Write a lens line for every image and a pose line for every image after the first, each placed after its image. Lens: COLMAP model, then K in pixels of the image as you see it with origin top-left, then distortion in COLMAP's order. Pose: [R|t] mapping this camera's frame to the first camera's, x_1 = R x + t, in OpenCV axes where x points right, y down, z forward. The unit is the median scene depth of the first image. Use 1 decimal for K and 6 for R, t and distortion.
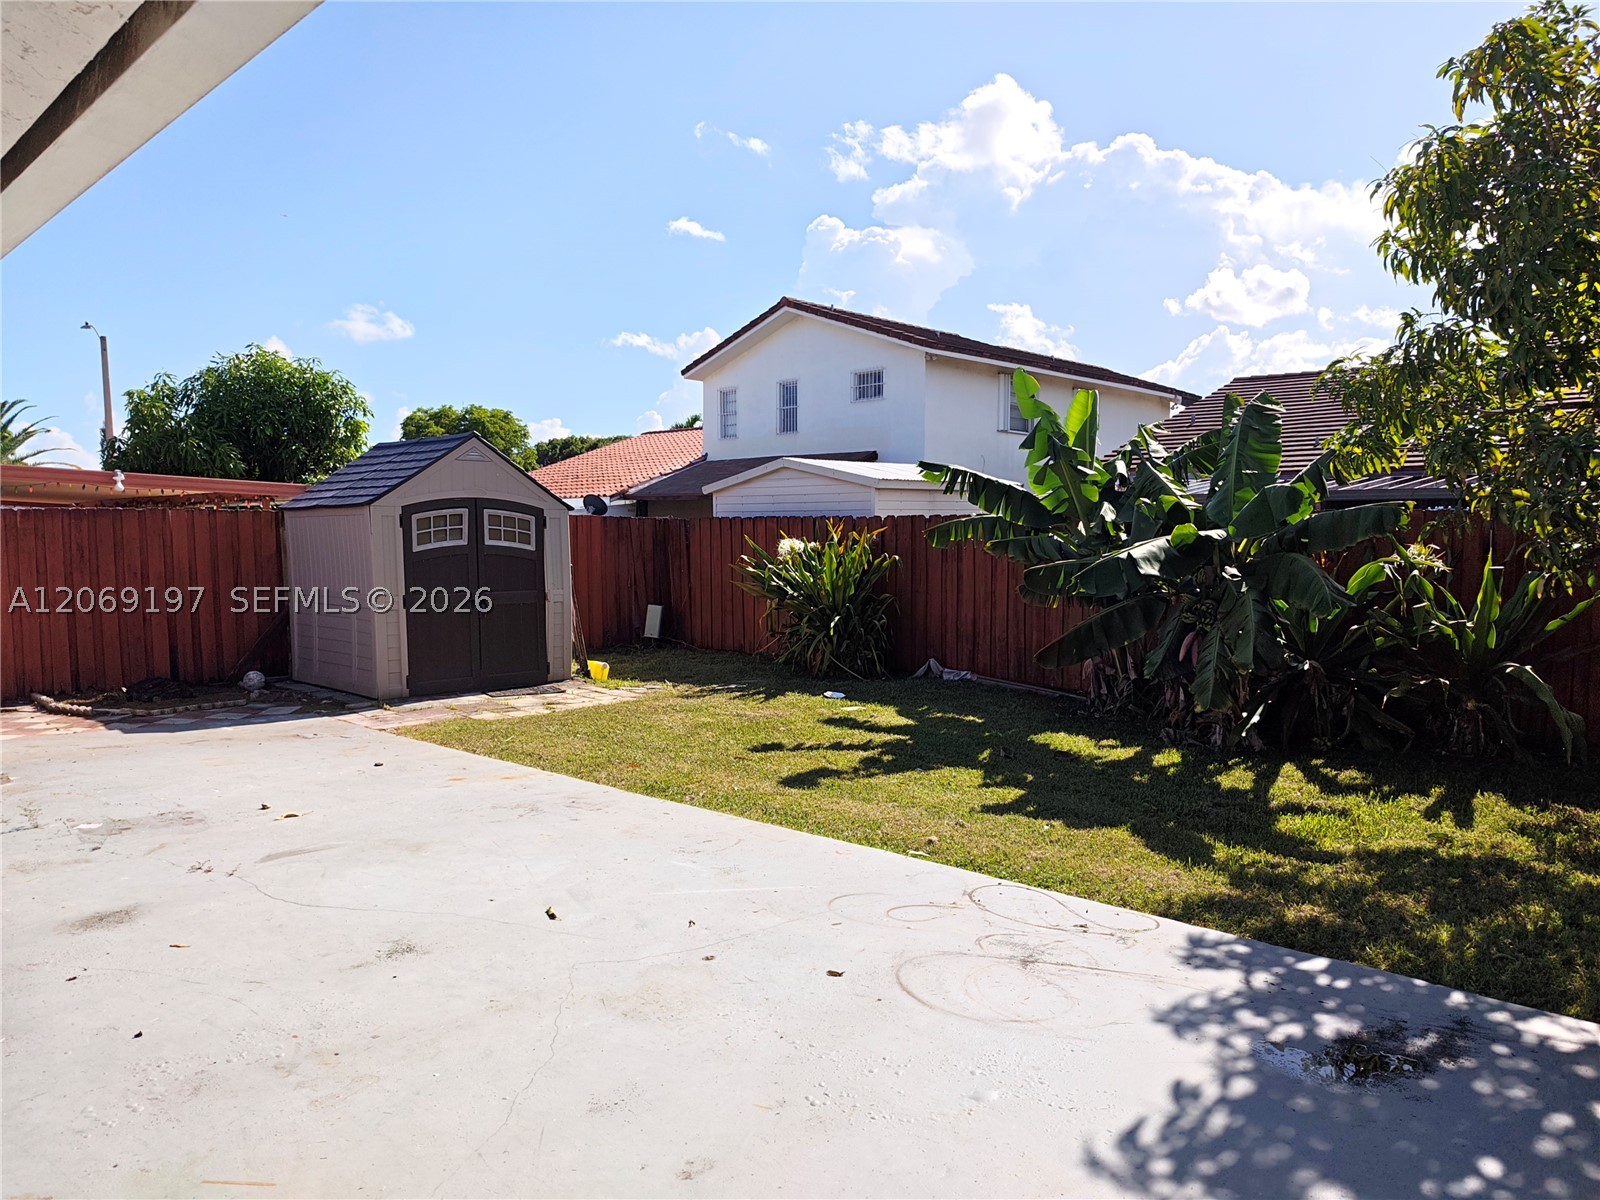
lens RADIAL K [[1113.9, 0, 811.3], [0, 1113.9, 608.6], [0, 0, 1]] dist [0.068966, -0.125336]
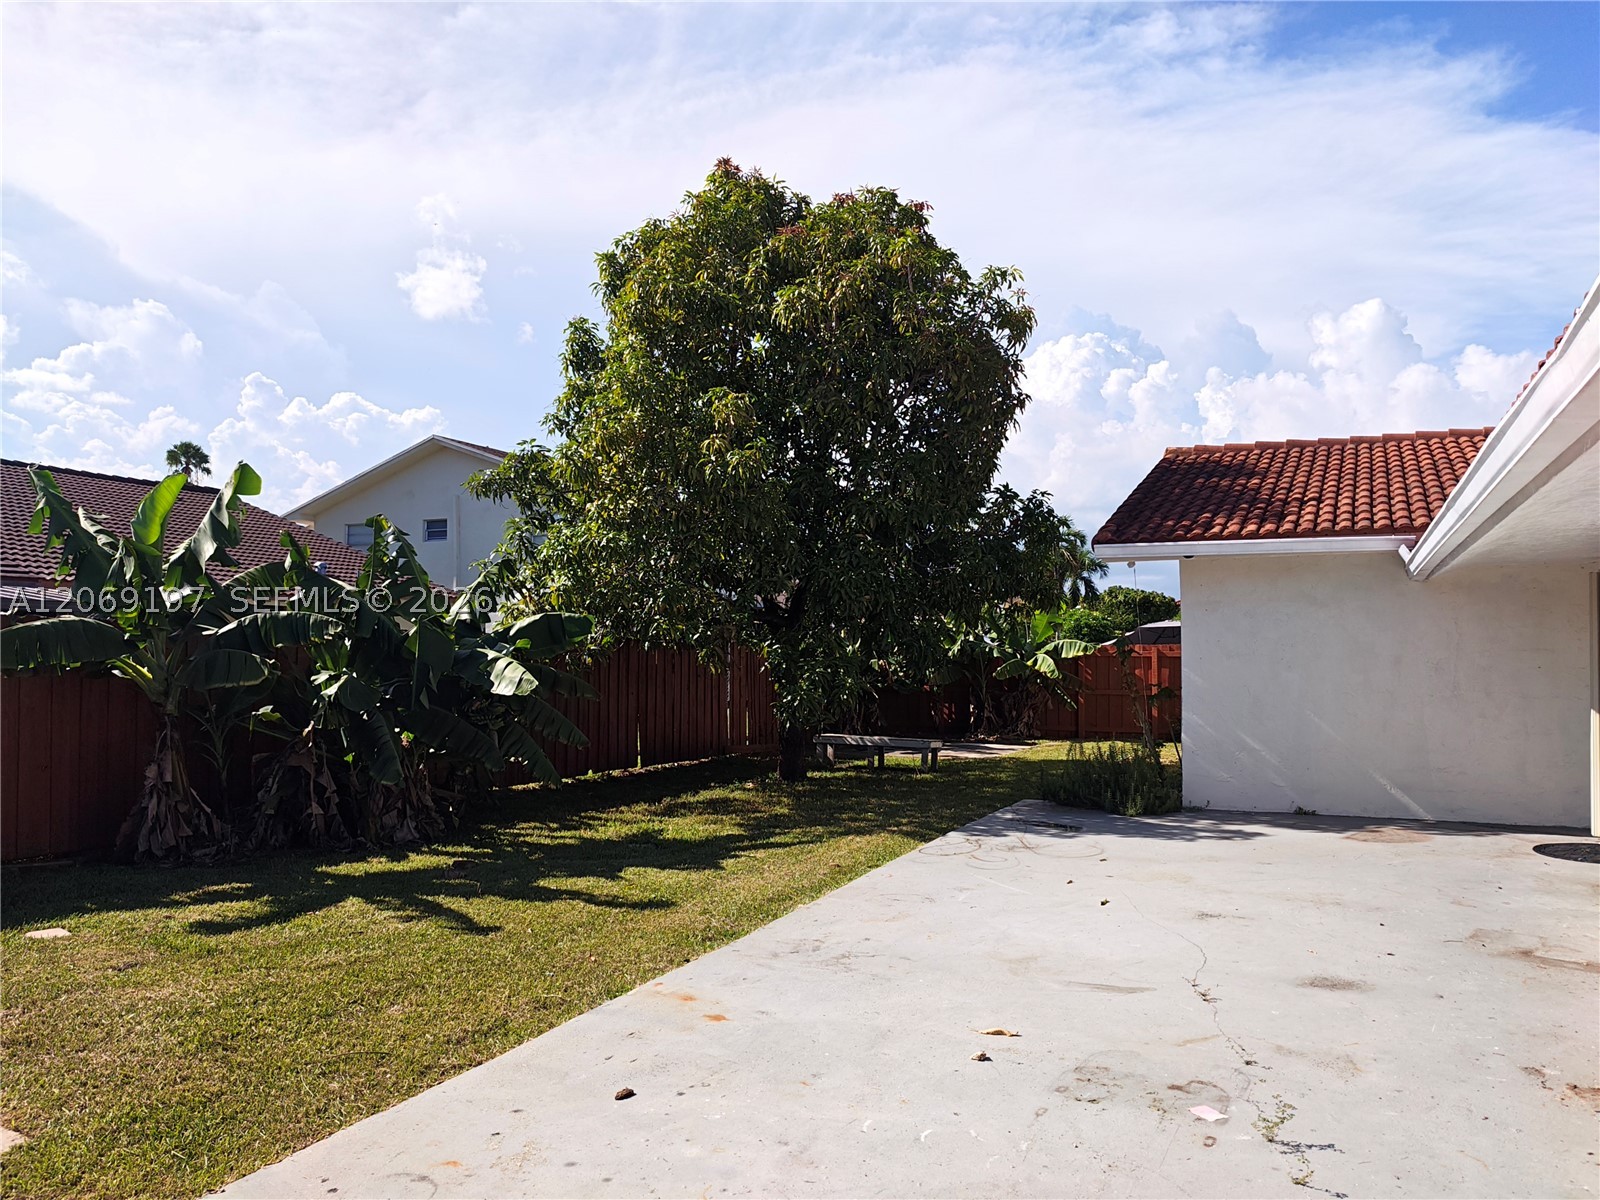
lens RADIAL K [[1113.9, 0, 811.3], [0, 1113.9, 608.6], [0, 0, 1]] dist [0.068966, -0.125336]
pose [[-0.301140, 0.012601, 0.953497, -1.263347], [0.060001, 0.998182, 0.005758, -0.122190], [-0.951690, 0.058944, -0.301349, 1.467659]]
